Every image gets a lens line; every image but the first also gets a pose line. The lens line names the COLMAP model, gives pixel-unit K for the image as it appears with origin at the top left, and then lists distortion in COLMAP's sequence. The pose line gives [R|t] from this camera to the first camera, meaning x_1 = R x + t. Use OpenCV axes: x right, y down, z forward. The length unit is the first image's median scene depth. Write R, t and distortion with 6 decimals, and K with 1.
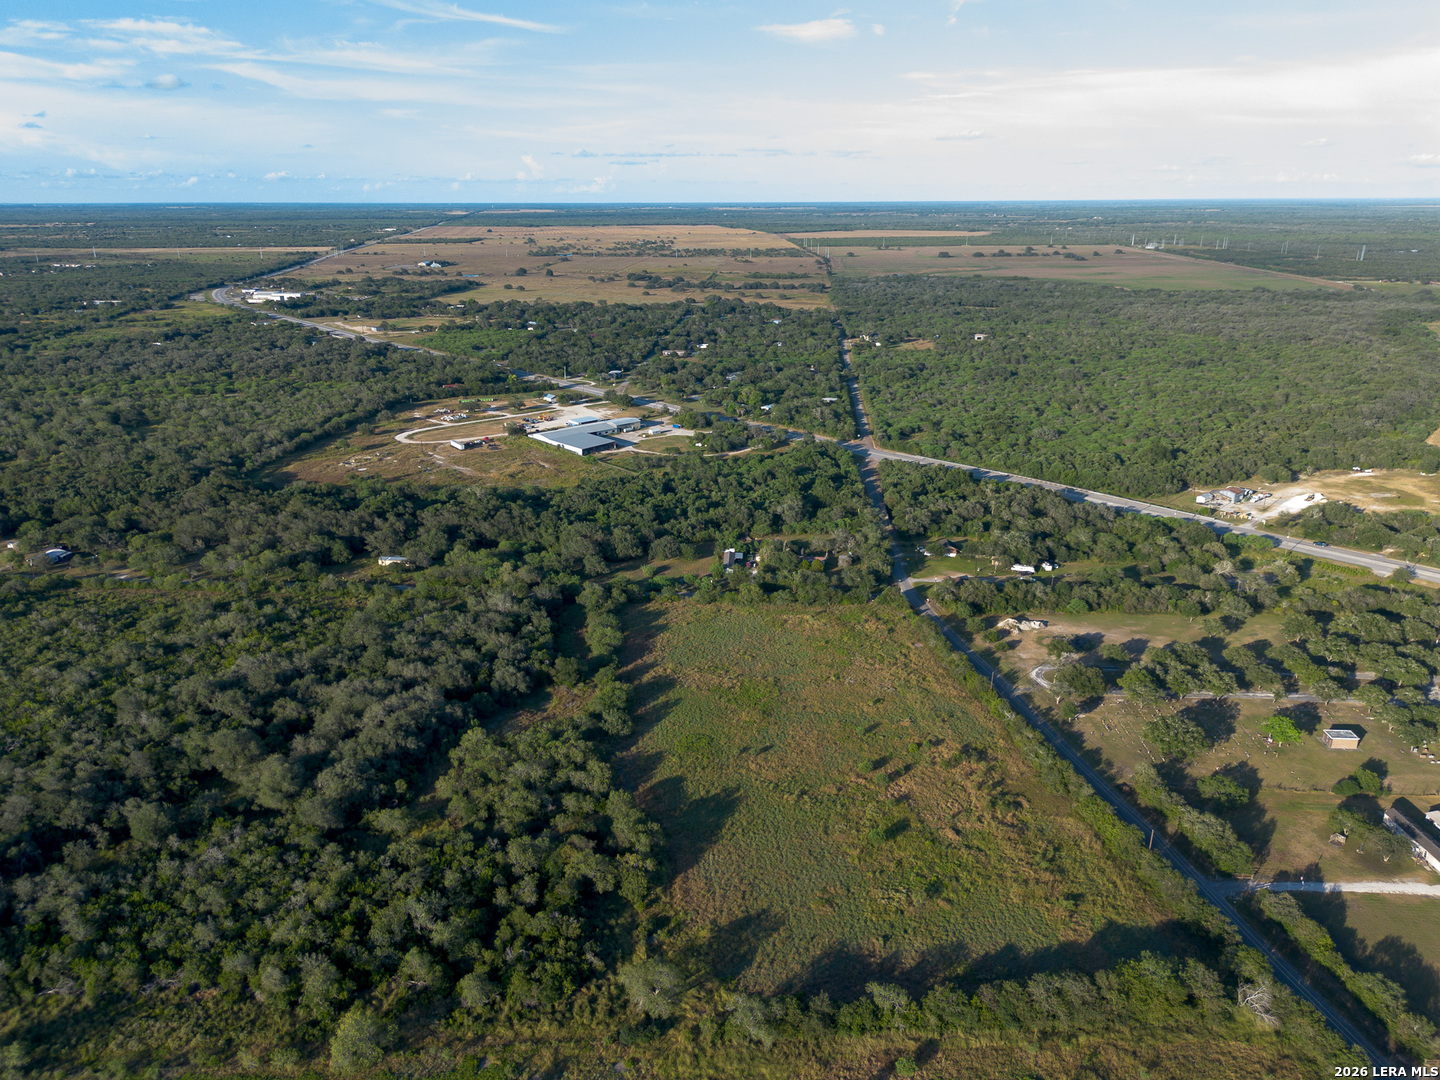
lens RADIAL K [[1017.0, 0, 730.1], [0, 1017.0, 549.1], [0, 0, 1]] dist [0.046514, -0.039674]
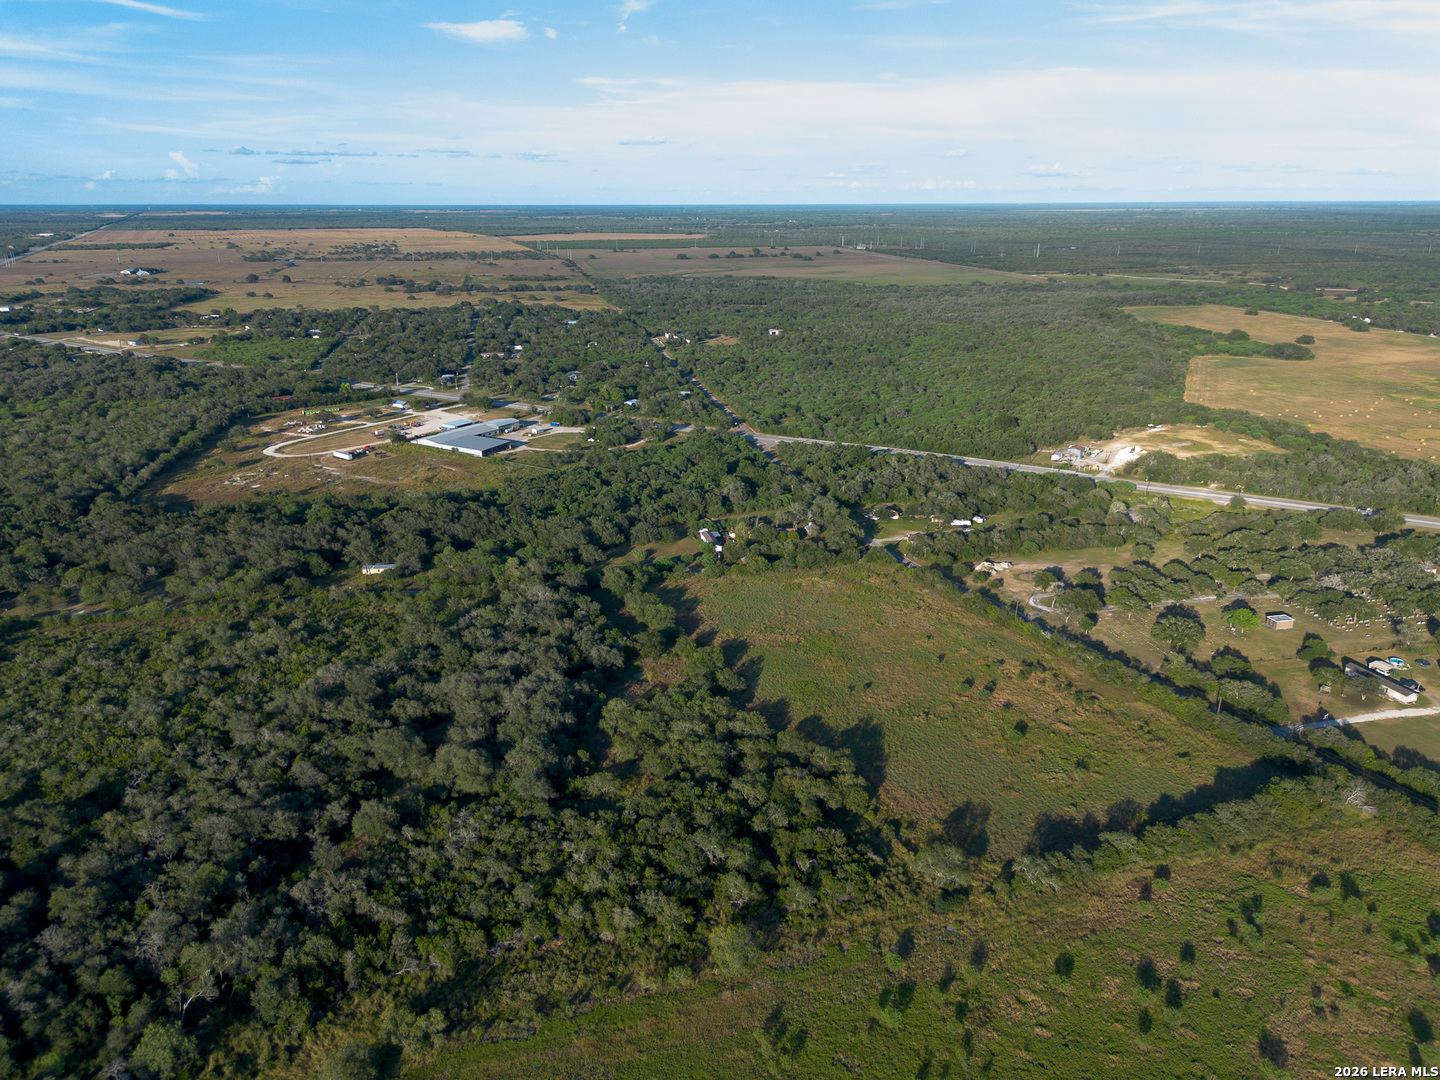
lens RADIAL K [[1017.0, 0, 726.2], [0, 1017.0, 542.8], [0, 0, 1]] dist [0.046514, -0.039674]
pose [[0.960294, -0.087567, 0.264890, -0.265103], [0.089764, 0.995956, 0.003823, 0.012818], [-0.264153, 0.020107, 0.964271, -0.036693]]
